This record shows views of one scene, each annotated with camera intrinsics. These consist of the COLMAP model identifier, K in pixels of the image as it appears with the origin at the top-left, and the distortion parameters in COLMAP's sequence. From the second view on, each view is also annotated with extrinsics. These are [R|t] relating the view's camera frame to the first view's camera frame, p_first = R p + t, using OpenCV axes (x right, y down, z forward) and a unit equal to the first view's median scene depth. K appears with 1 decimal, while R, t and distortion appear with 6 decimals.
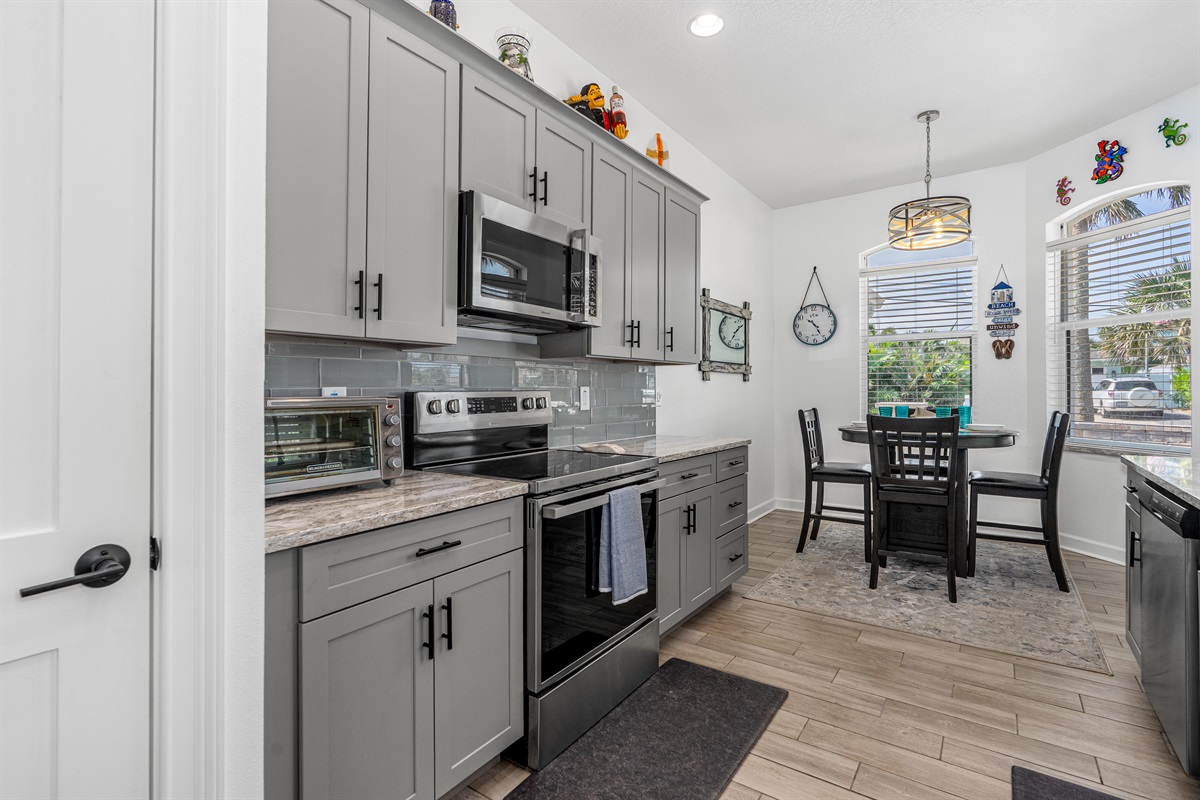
lens RADIAL K [[561.0, 0, 590.2], [0, 561.0, 403.3], [0, 0, 1]] dist [-0.012354, 0.002894]
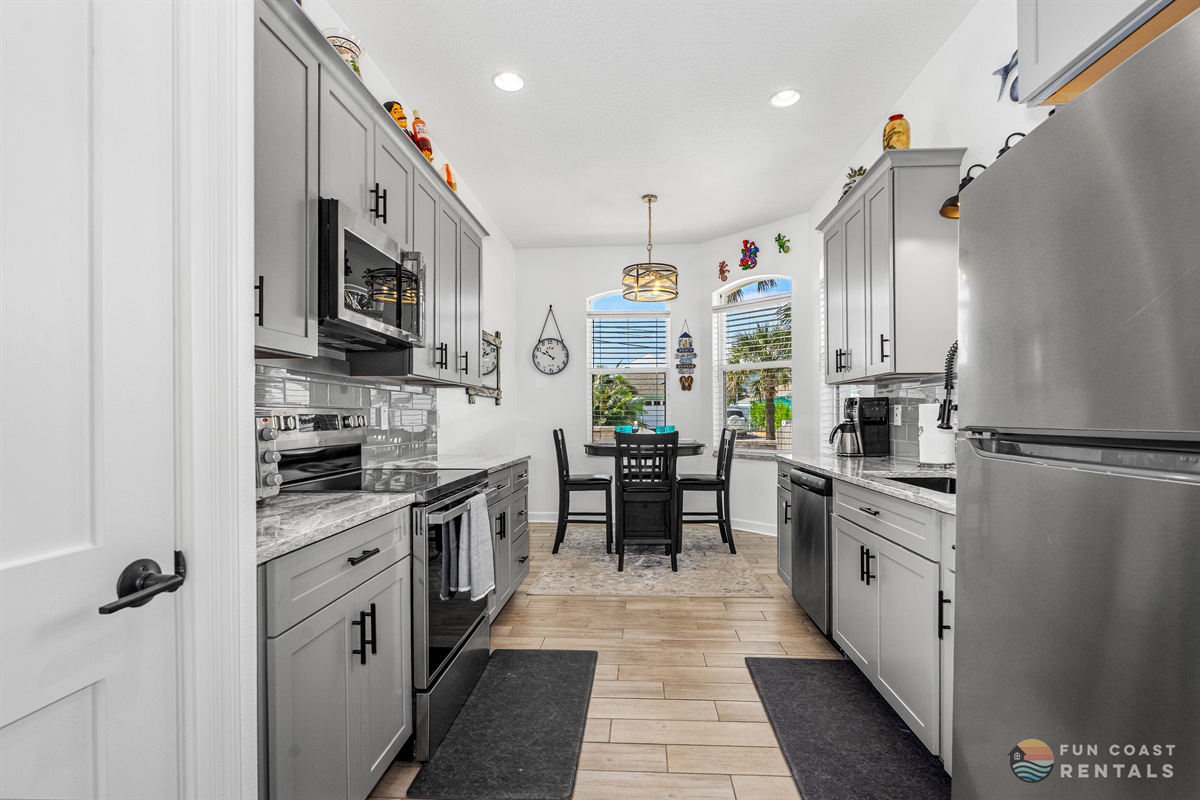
lens RADIAL K [[561.0, 0, 610.2], [0, 561.0, 438.1], [0, 0, 1]] dist [-0.012354, 0.002894]
pose [[0.843535, -0.018345, 0.536760, -0.181325], [0.011191, 0.999800, 0.016585, 0.012832], [-0.536957, -0.007983, 0.843572, -0.042416]]
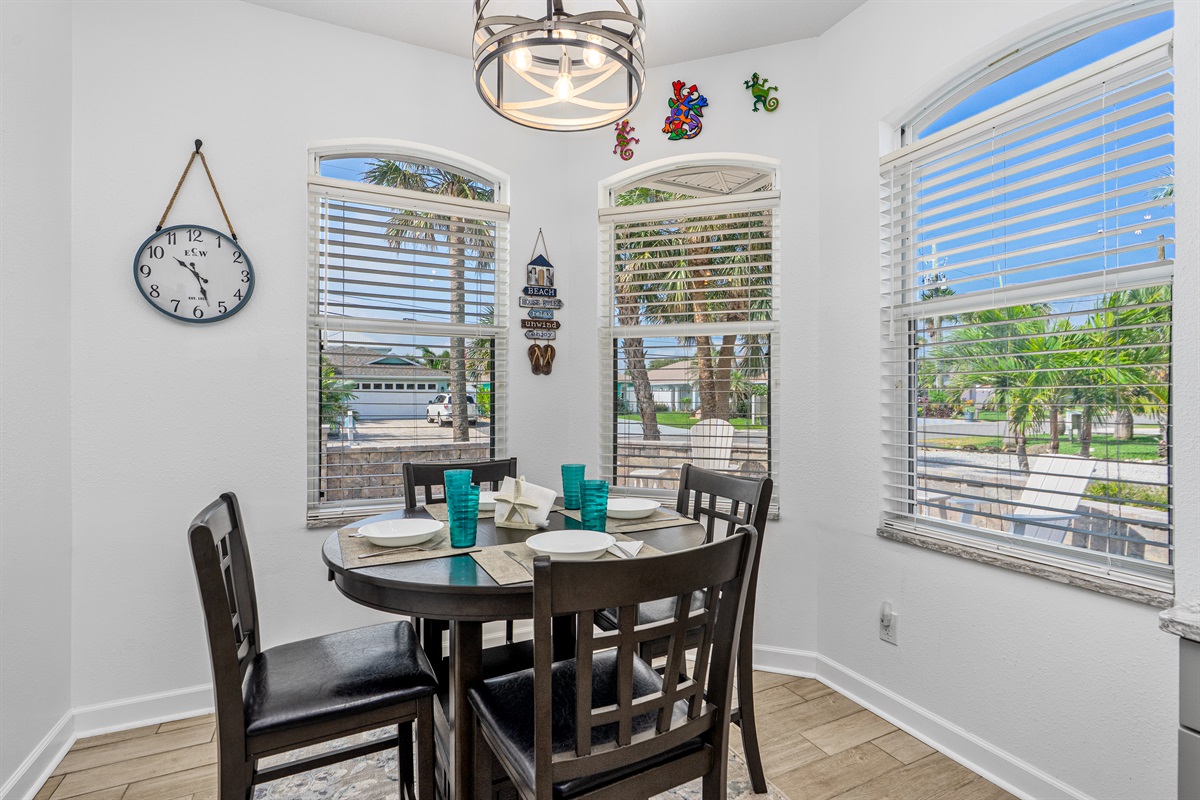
lens RADIAL K [[561.0, 0, 627.6], [0, 561.0, 394.4], [0, 0, 1]] dist [-0.012354, 0.002894]
pose [[0.450988, 0.013463, 0.892429, 0.278886], [0.019070, 0.999513, -0.024716, -0.052348], [-0.892326, 0.028165, 0.450511, 0.844263]]
